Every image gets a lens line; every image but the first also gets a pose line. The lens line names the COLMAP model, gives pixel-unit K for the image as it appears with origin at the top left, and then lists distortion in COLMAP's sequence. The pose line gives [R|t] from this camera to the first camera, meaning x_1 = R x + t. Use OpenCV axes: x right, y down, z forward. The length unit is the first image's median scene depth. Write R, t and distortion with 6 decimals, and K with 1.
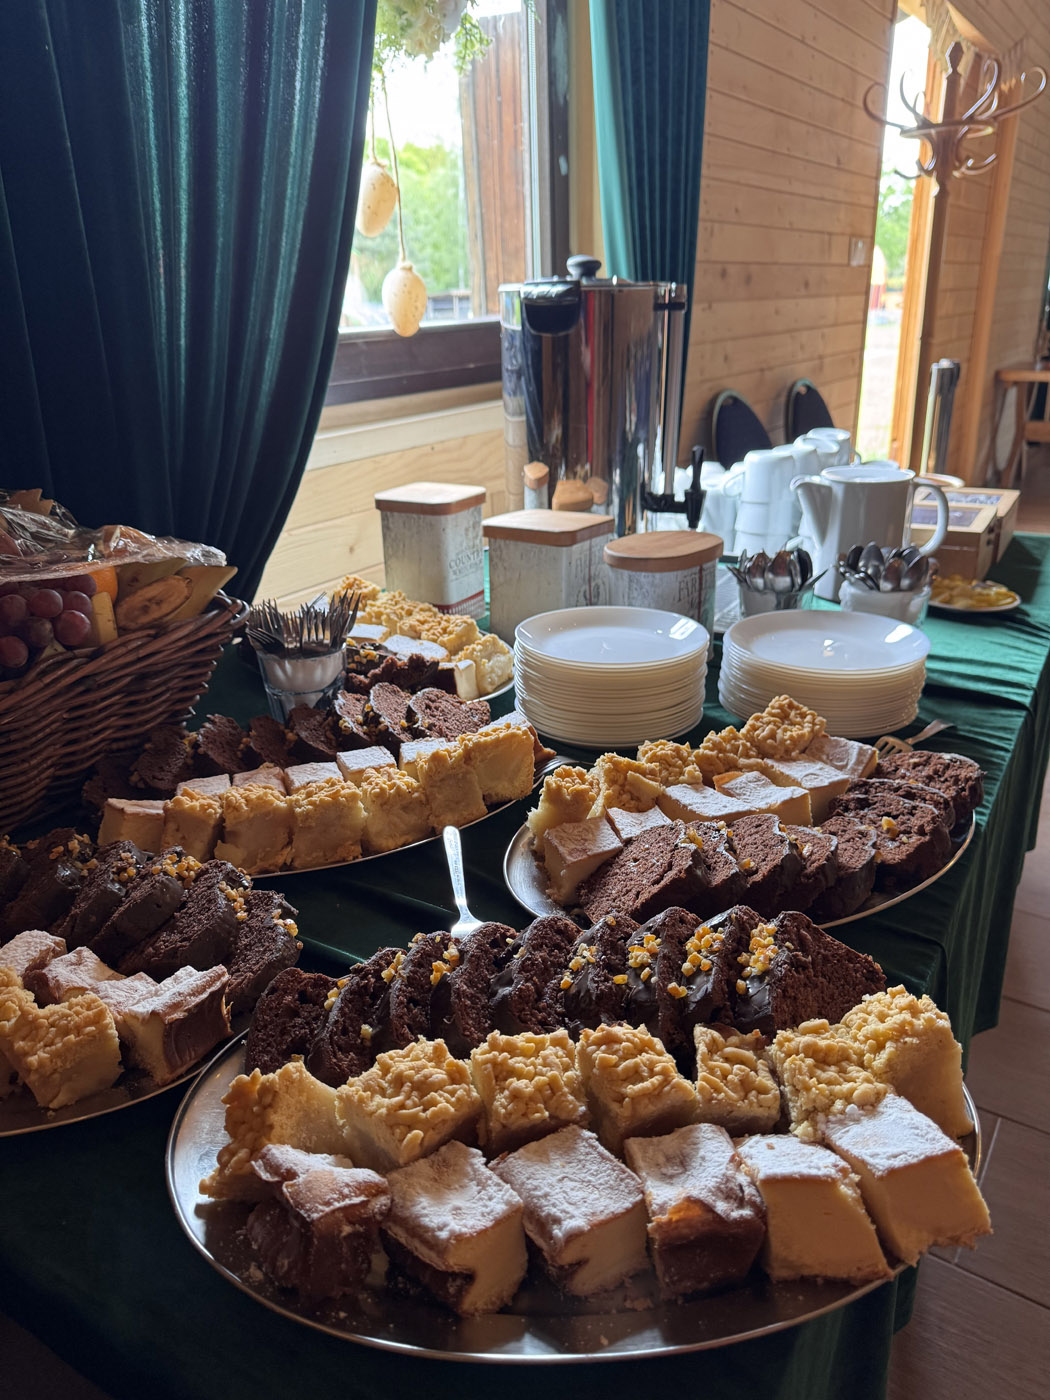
lens RADIAL K [[1001.8, 0, 521.3], [0, 1001.8, 703.0], [0, 0, 1]] dist [0.050940, -0.087818]
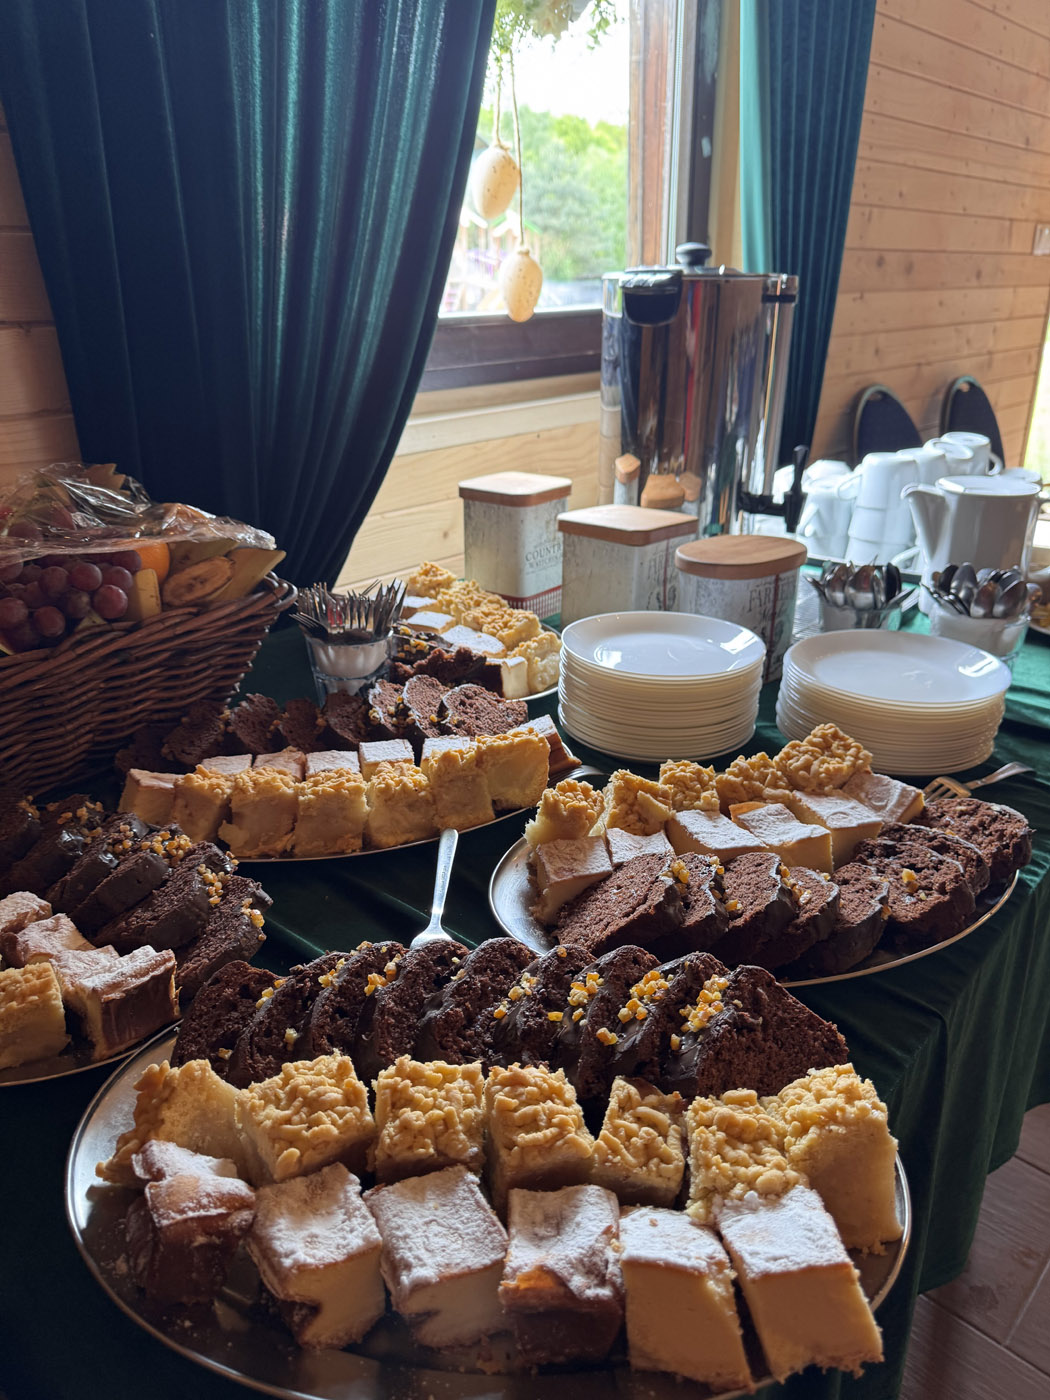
lens RADIAL K [[1001.9, 0, 525.0], [0, 1001.9, 700.0], [0, 0, 1]] dist [0.021820, -0.036573]
pose [[0.984804, 0.082580, -0.152783, 0.141208], [-0.080101, 0.996537, 0.022322, -0.031344], [0.154097, -0.009745, 0.988008, 0.044046]]
